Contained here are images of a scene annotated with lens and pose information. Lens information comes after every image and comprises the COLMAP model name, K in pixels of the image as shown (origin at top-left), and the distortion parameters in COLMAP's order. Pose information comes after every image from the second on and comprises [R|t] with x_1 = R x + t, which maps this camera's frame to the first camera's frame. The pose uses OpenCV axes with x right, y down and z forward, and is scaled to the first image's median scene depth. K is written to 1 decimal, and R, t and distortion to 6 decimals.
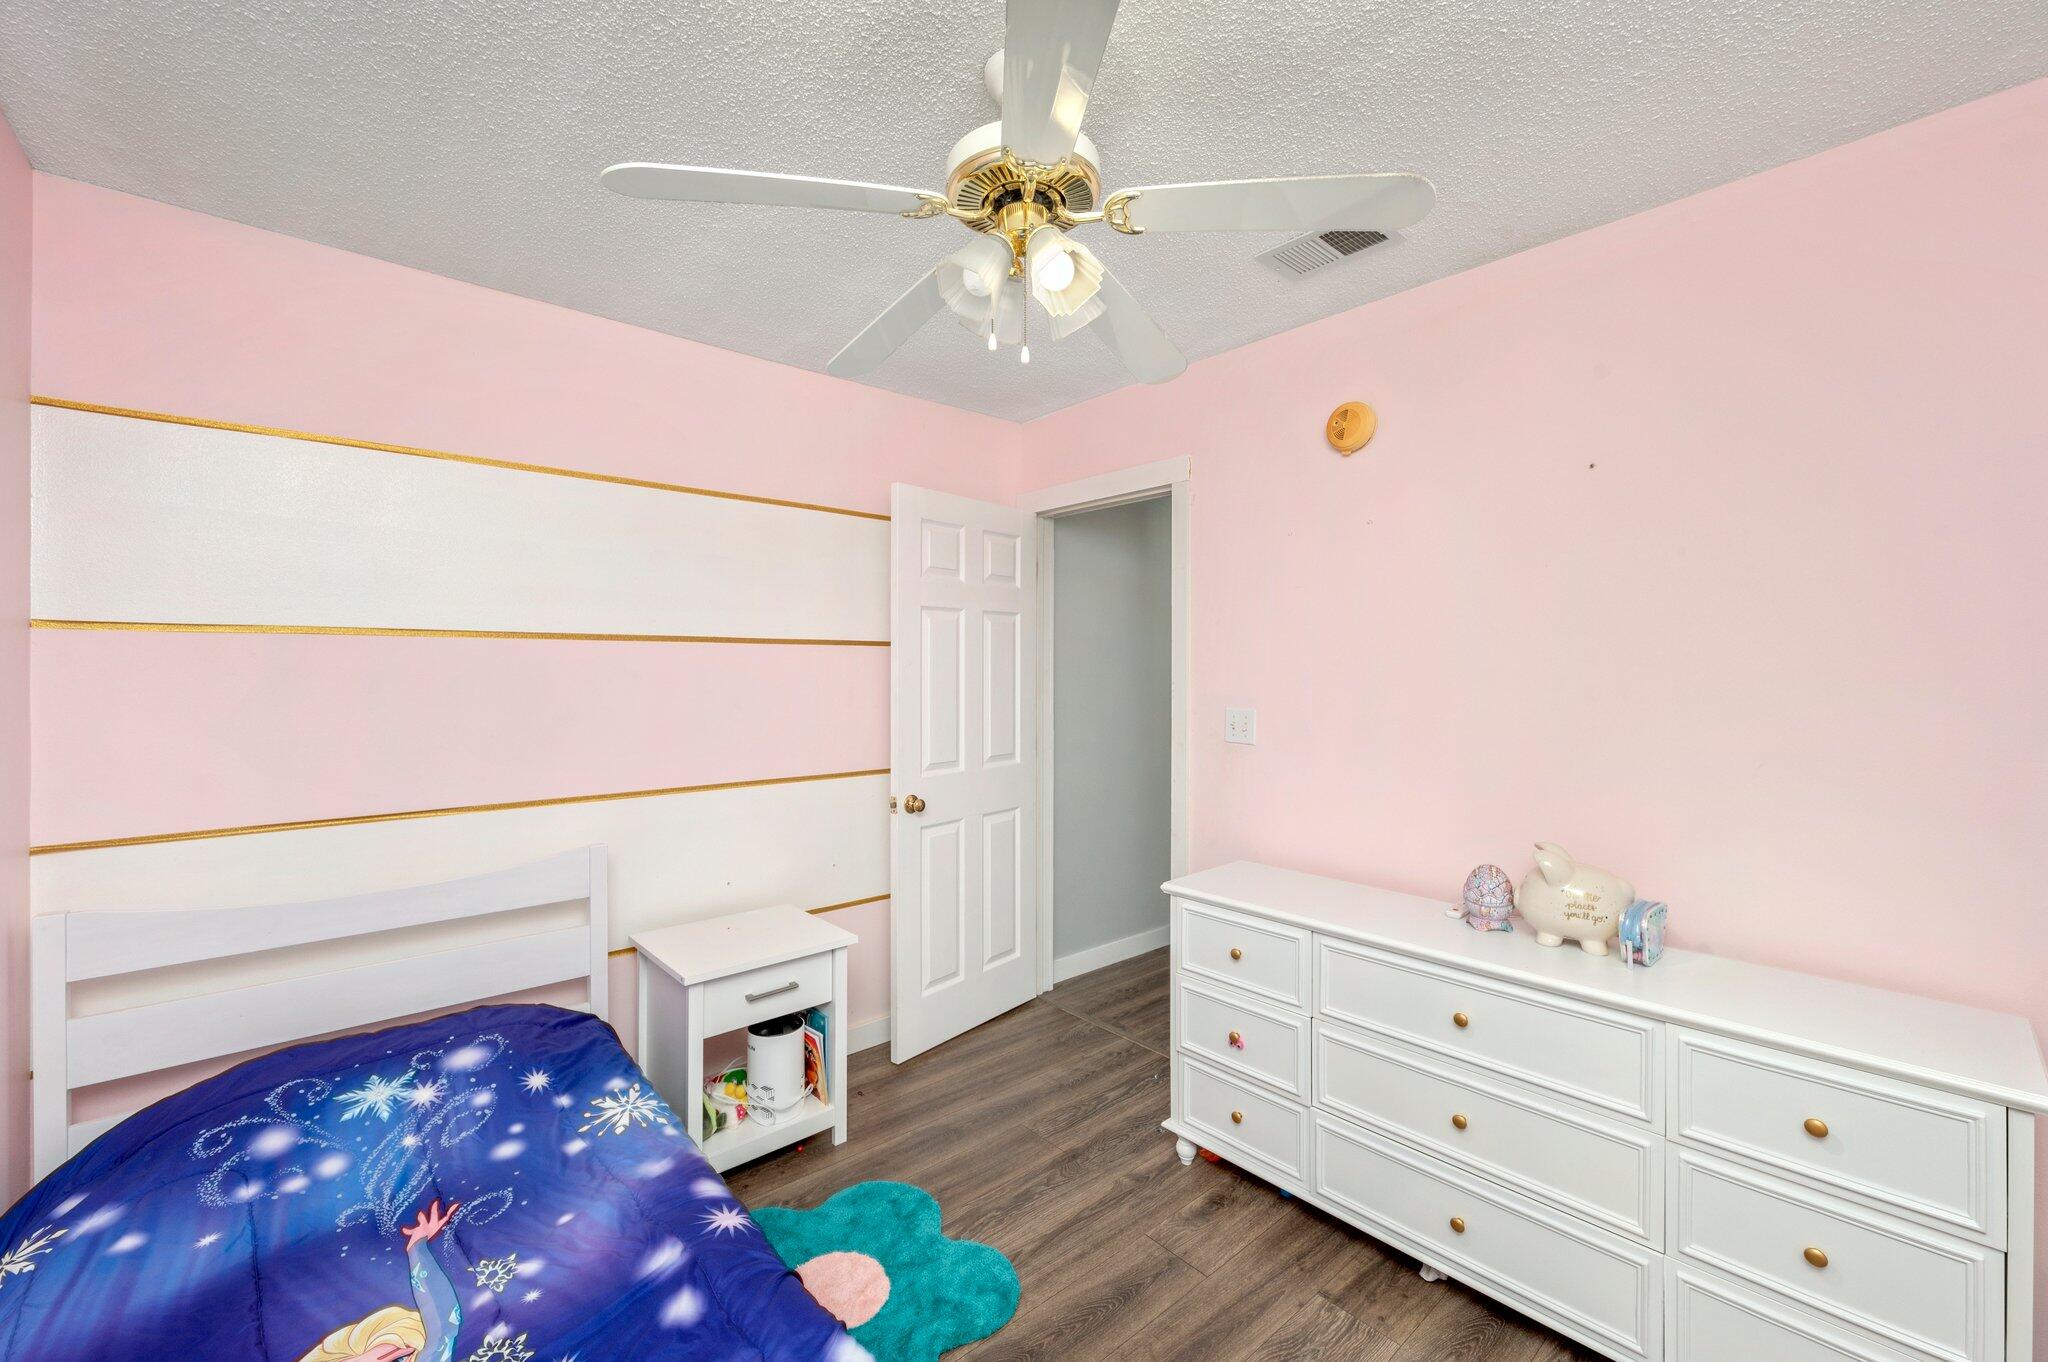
lens RADIAL K [[828.0, 0, 1024.0], [0, 828.0, 681.0], [0, 0, 1]] dist [-0.000027, 0.000072]
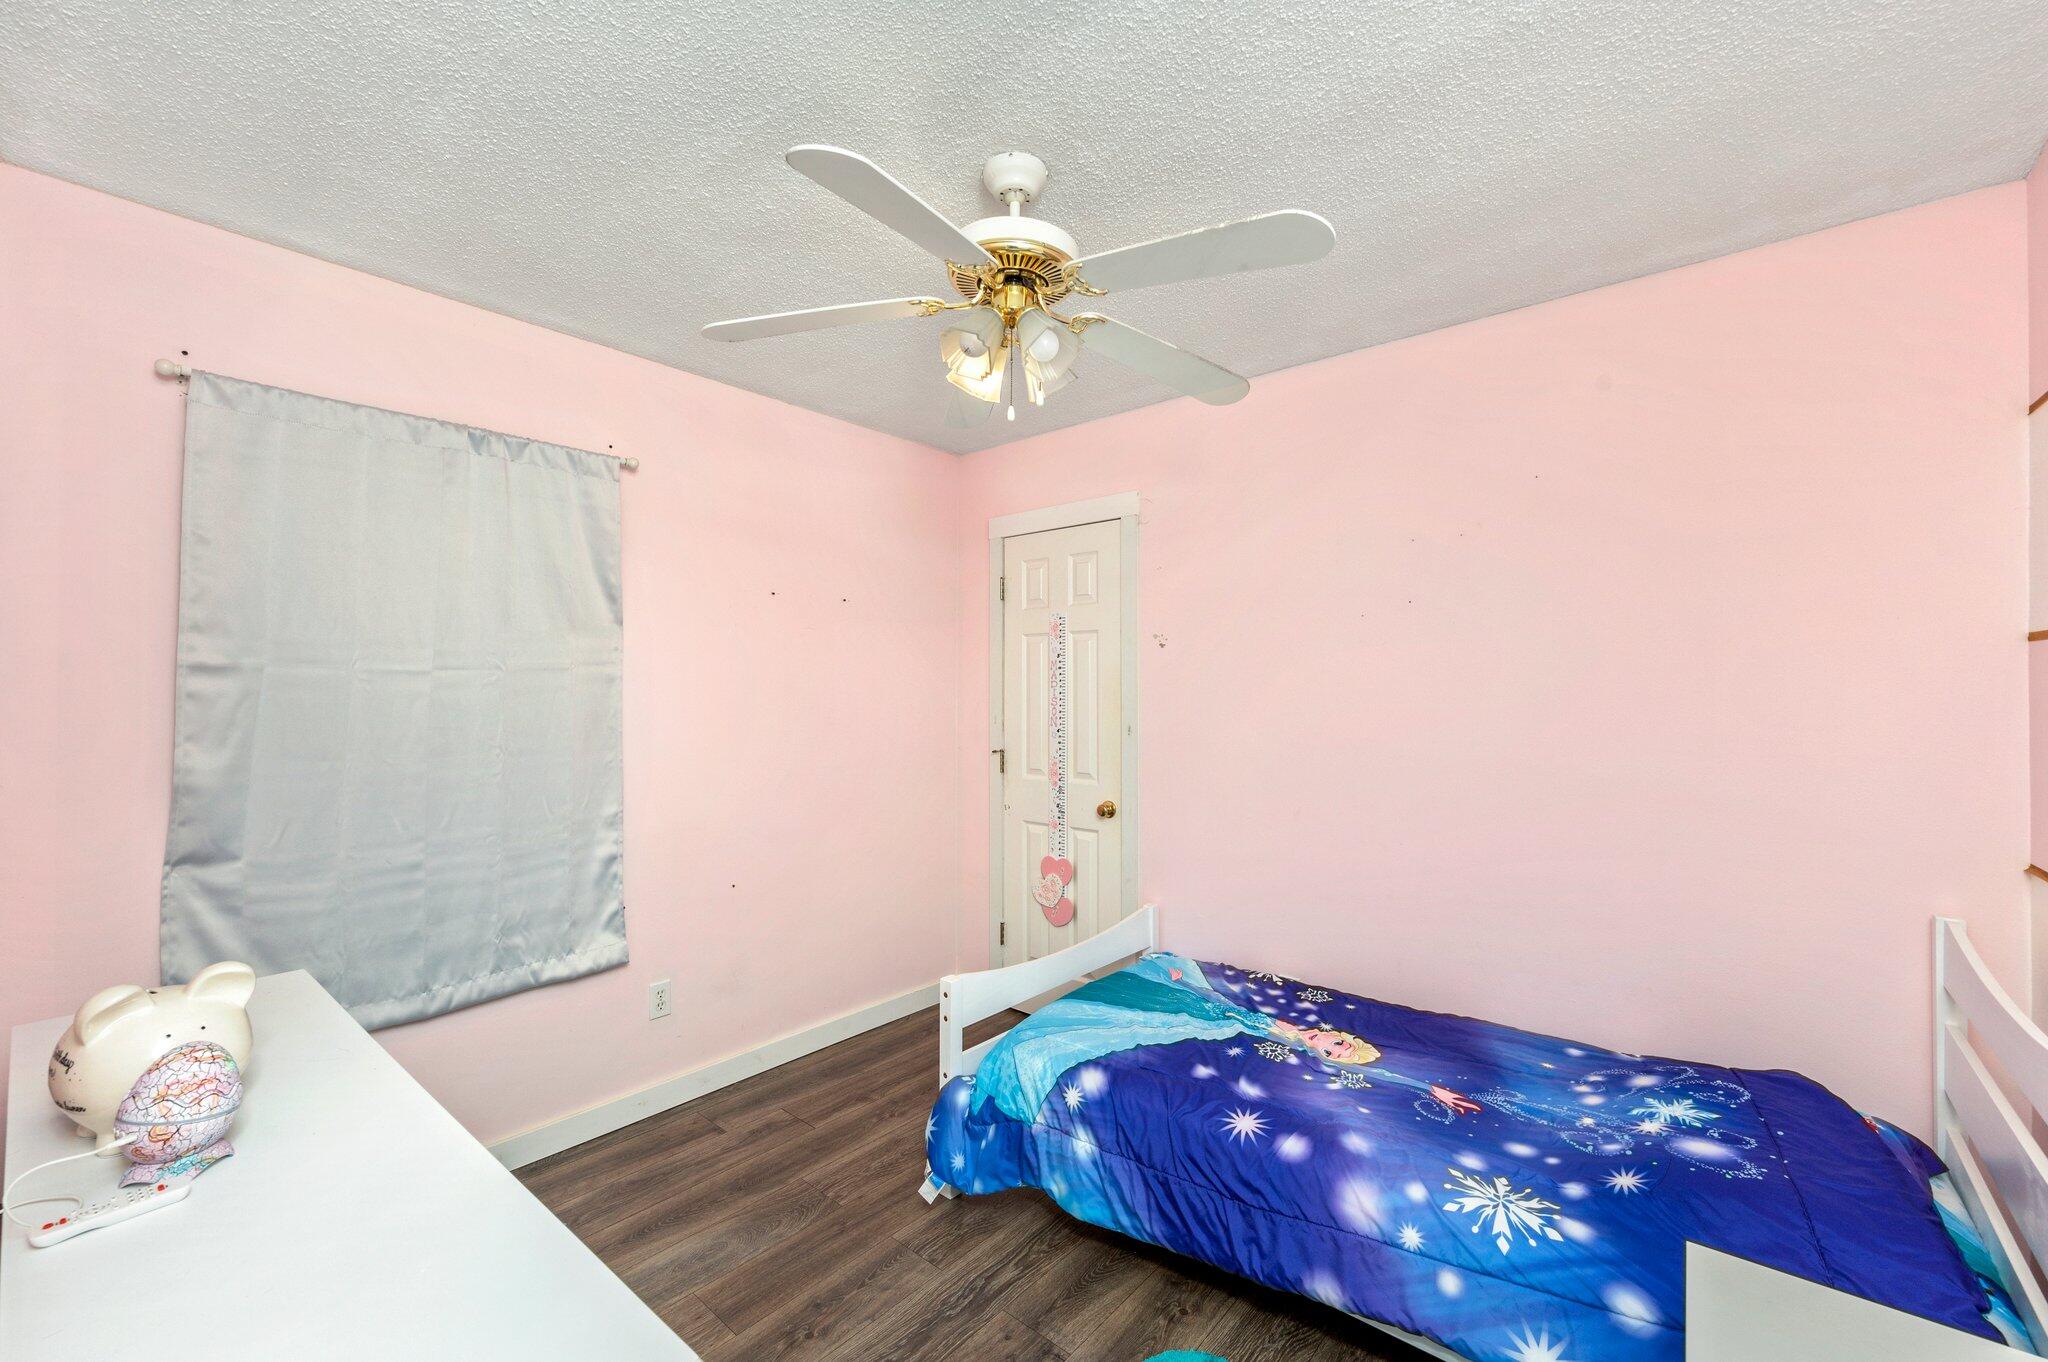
lens RADIAL K [[828.0, 0, 1024.0], [0, 828.0, 681.0], [0, 0, 1]] dist [-0.000027, 0.000072]
pose [[-0.989331, -0.009038, -0.145407, 0.140697], [-0.009654, 0.999947, 0.003531, -0.007160], [0.145368, 0.004897, -0.989366, 2.019206]]
